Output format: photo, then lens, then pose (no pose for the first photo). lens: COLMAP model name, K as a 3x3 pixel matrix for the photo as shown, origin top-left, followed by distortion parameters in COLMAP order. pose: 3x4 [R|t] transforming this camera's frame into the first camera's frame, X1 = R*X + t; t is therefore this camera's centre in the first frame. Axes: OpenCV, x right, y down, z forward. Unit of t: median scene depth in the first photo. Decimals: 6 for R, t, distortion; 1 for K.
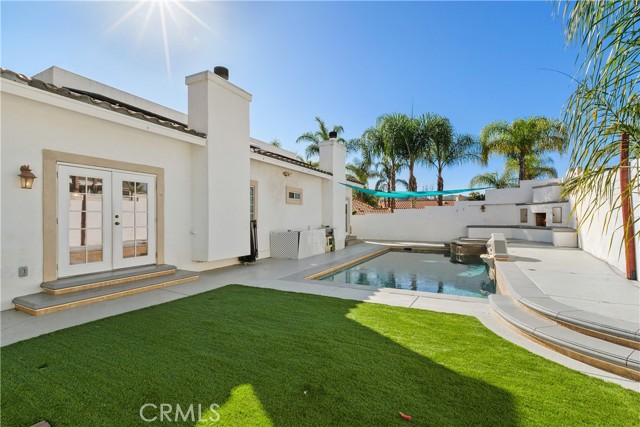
lens RADIAL K [[293.1, 0, 320.0], [0, 293.1, 213.5], [0, 0, 1]] dist [-0.001508, -0.000313]
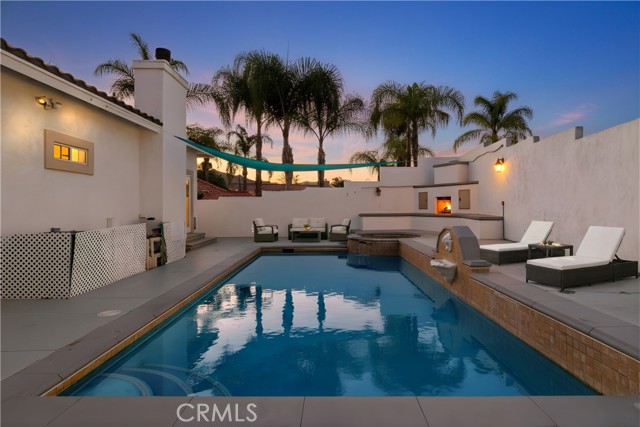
lens RADIAL K [[342.2, 0, 321.8], [0, 342.2, 206.4], [0, 0, 1]] dist [0.000178, -0.000230]
pose [[0.892020, -0.002442, 0.451989, 0.018268], [-0.005559, 0.999850, 0.016374, 0.008660], [-0.451961, -0.017118, 0.891873, 0.265675]]
